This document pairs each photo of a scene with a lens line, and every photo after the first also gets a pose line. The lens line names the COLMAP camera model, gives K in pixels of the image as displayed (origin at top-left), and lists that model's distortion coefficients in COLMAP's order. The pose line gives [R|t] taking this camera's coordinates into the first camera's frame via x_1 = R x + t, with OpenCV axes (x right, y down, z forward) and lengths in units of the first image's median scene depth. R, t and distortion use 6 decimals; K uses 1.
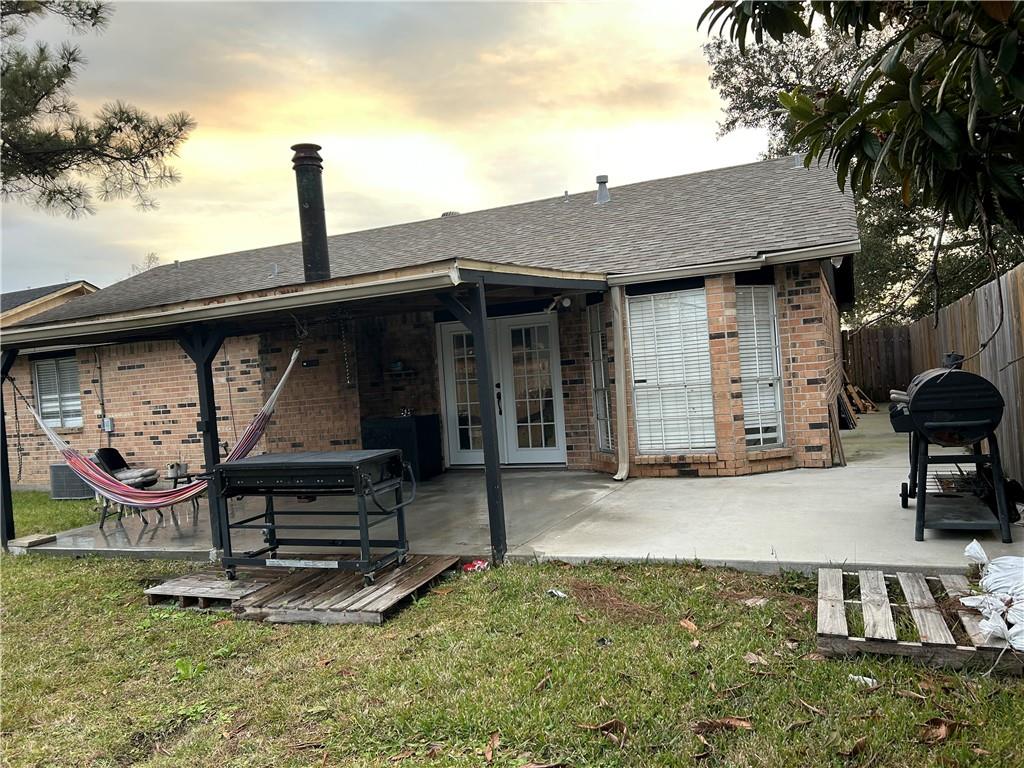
lens RADIAL K [[763.6, 0, 519.4], [0, 763.6, 382.8], [0, 0, 1]] dist [0.054302, -0.060886]
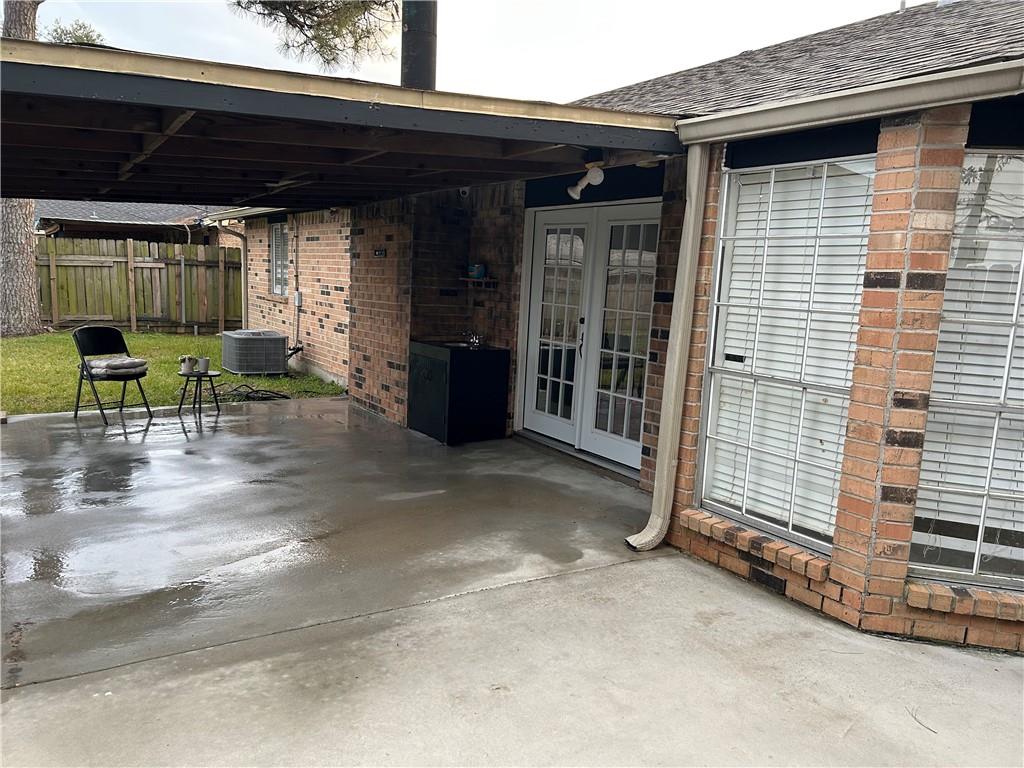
lens RADIAL K [[763.6, 0, 536.5], [0, 763.6, 388.5], [0, 0, 1]] dist [0.054302, -0.060886]
pose [[0.821875, 0.193942, -0.535637, 0.319426], [-0.115199, 0.977420, 0.177141, -0.053952], [0.557898, -0.083883, 0.825659, 0.549316]]
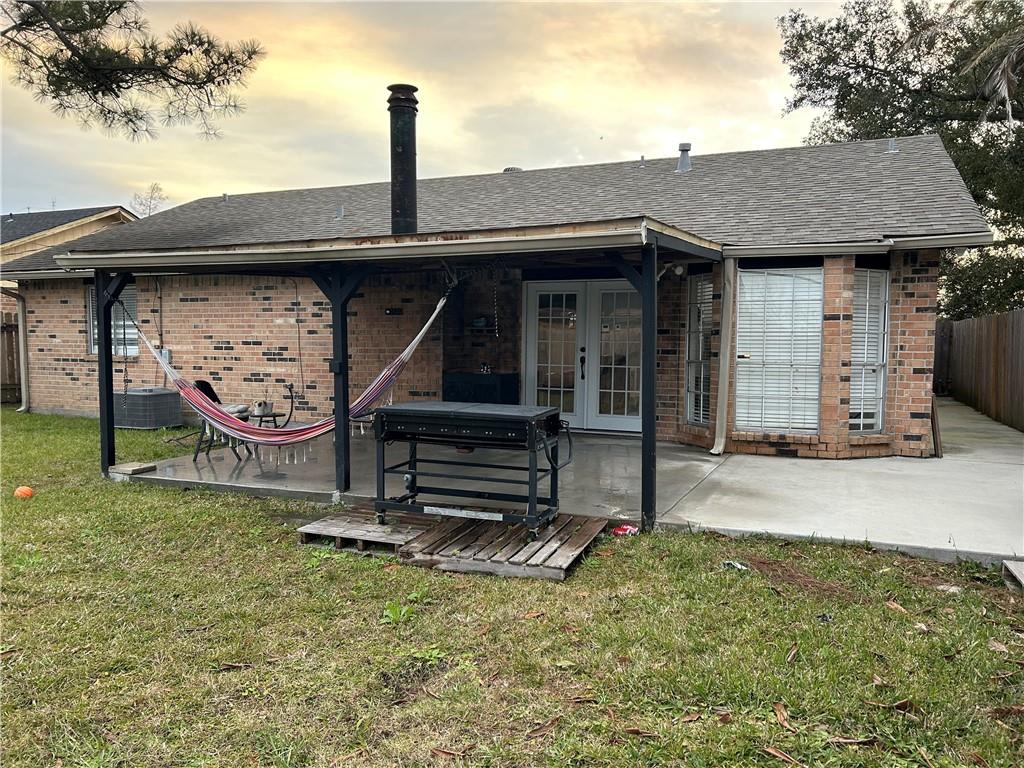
lens RADIAL K [[763.6, 0, 509.0], [0, 763.6, 383.3], [0, 0, 1]] dist [0.054302, -0.060886]
pose [[0.996583, 0.079661, 0.021817, -0.163948], [-0.080622, 0.995614, 0.047468, 0.009516], [-0.017940, -0.049064, 0.998634, 0.011966]]
